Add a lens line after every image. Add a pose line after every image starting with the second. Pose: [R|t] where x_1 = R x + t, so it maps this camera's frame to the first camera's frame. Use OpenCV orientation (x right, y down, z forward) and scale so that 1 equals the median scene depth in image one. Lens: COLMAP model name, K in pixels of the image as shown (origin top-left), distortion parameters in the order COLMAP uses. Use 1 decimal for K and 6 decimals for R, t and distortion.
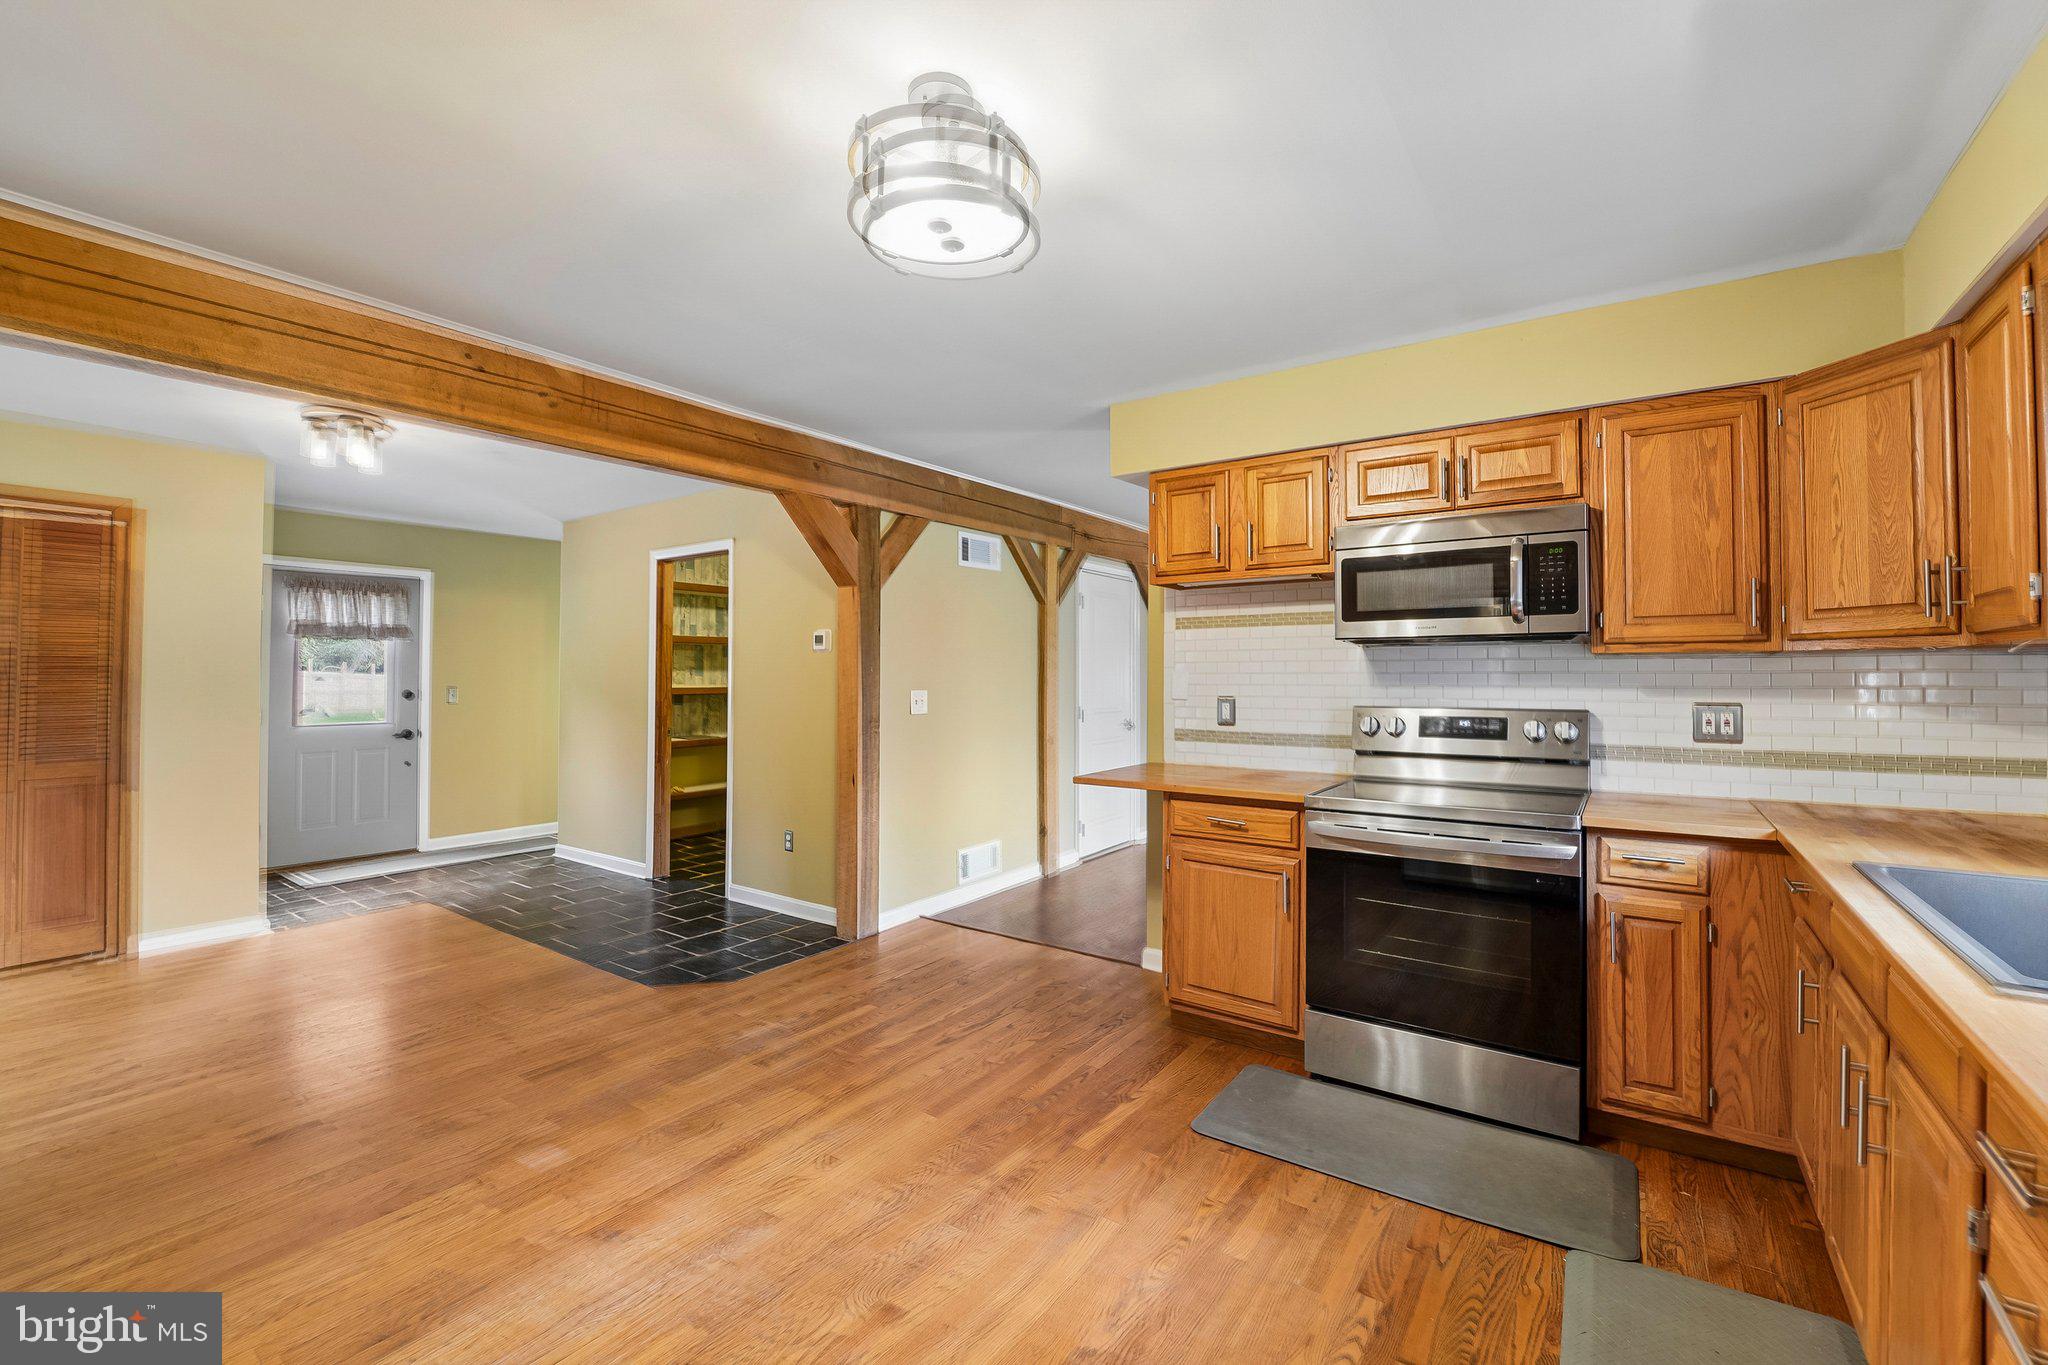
lens RADIAL K [[849.1, 0, 1032.5], [0, 849.1, 669.8], [0, 0, 1]] dist [-0.011870, -0.000343]
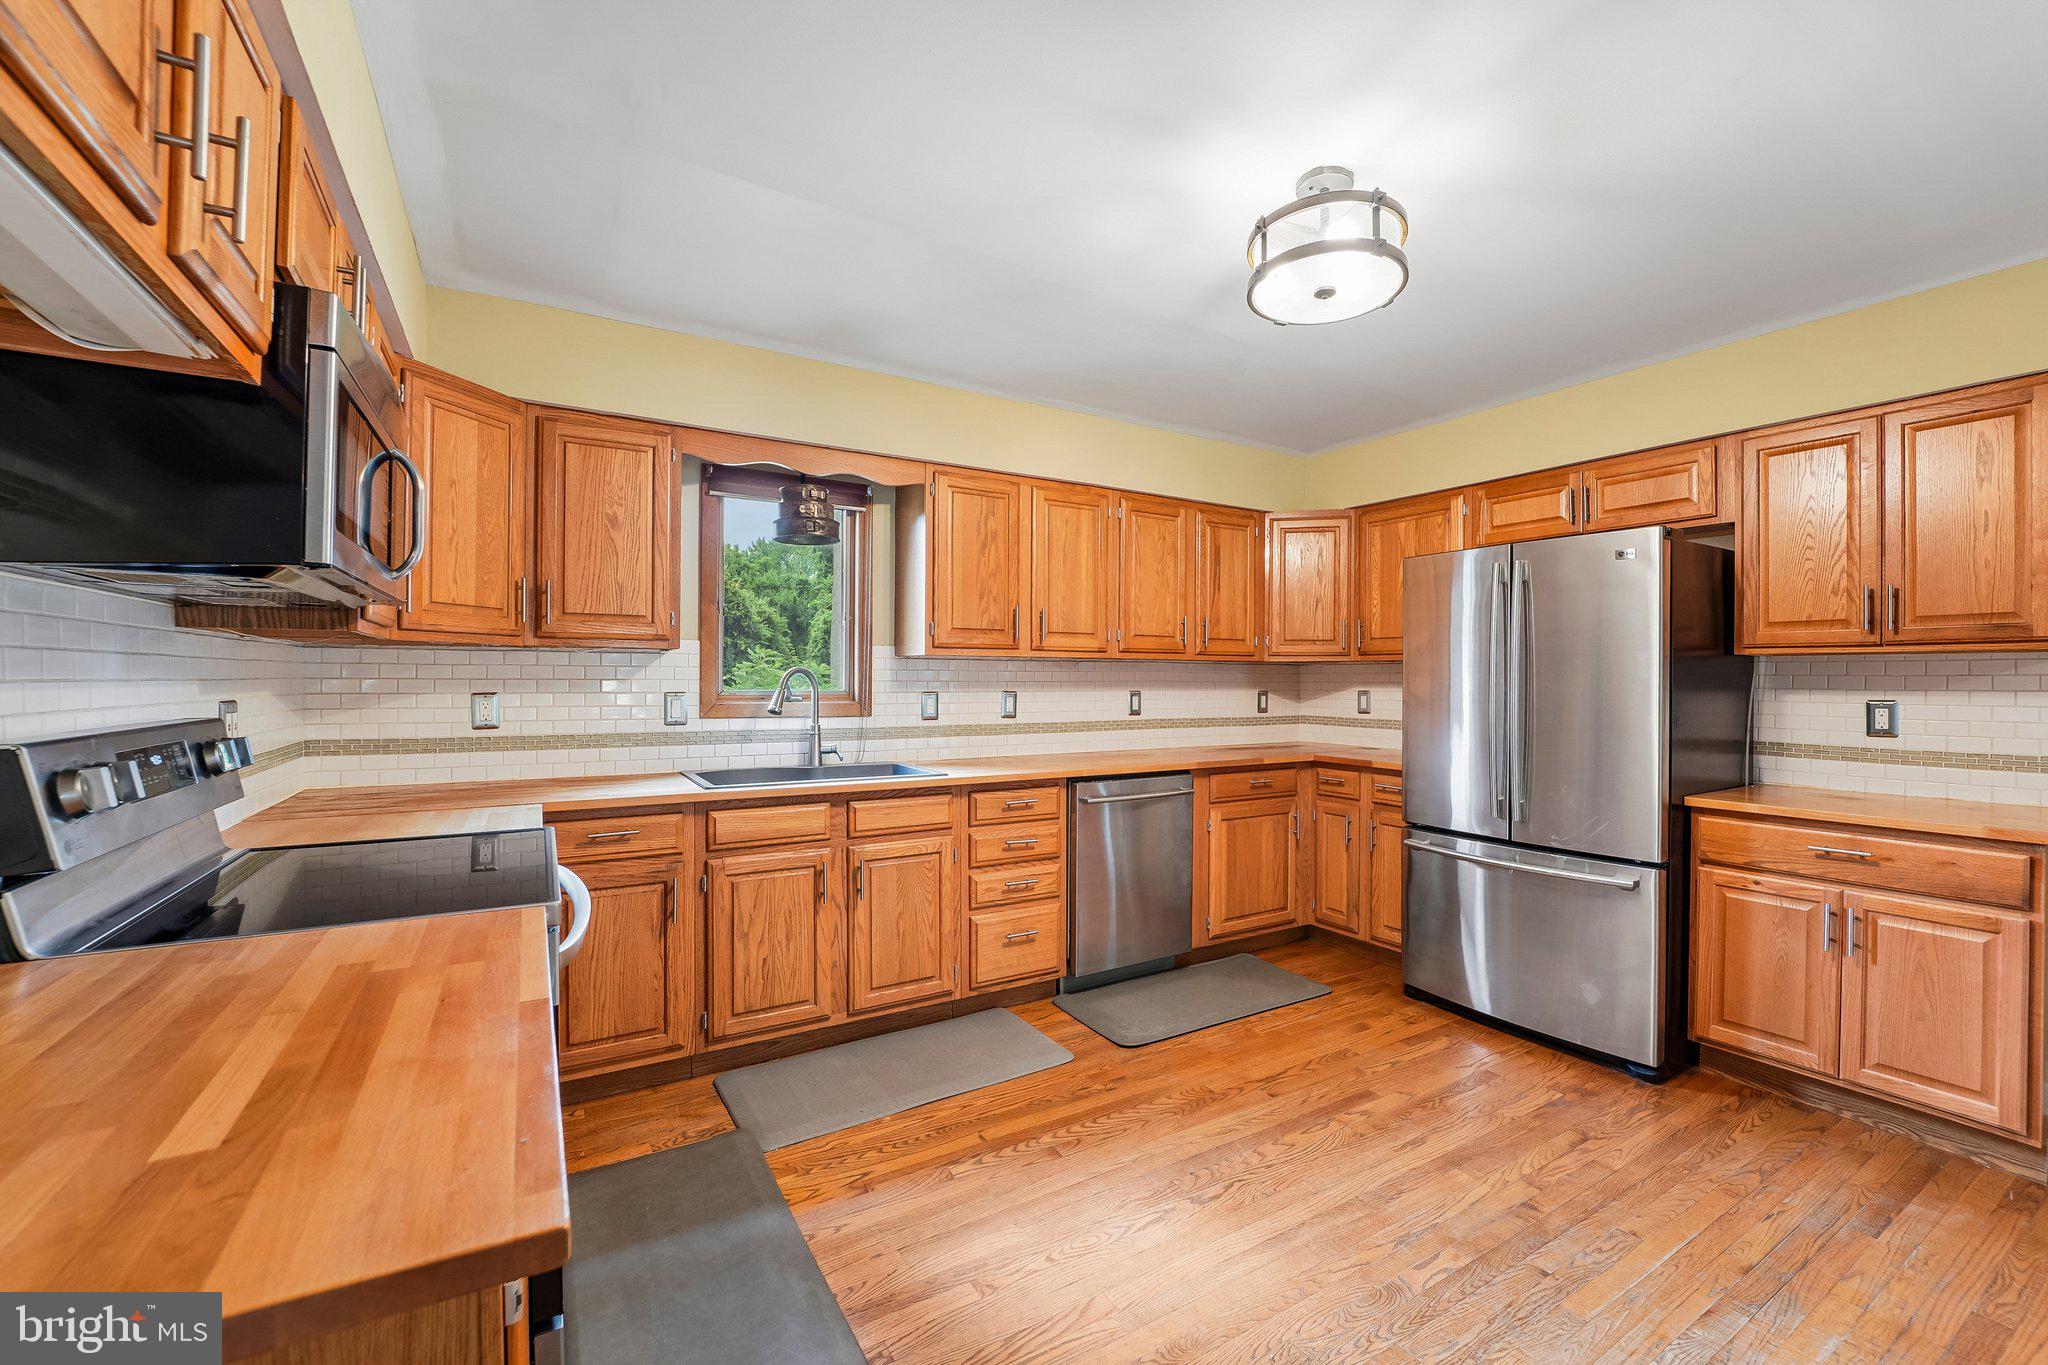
lens RADIAL K [[849.1, 0, 1032.5], [0, 849.1, 669.8], [0, 0, 1]] dist [-0.011870, -0.000343]
pose [[-0.913044, -0.003096, 0.407850, -0.187197], [-0.010472, 0.999819, -0.015853, 0.023674], [-0.407728, -0.018746, -0.912911, 1.870412]]
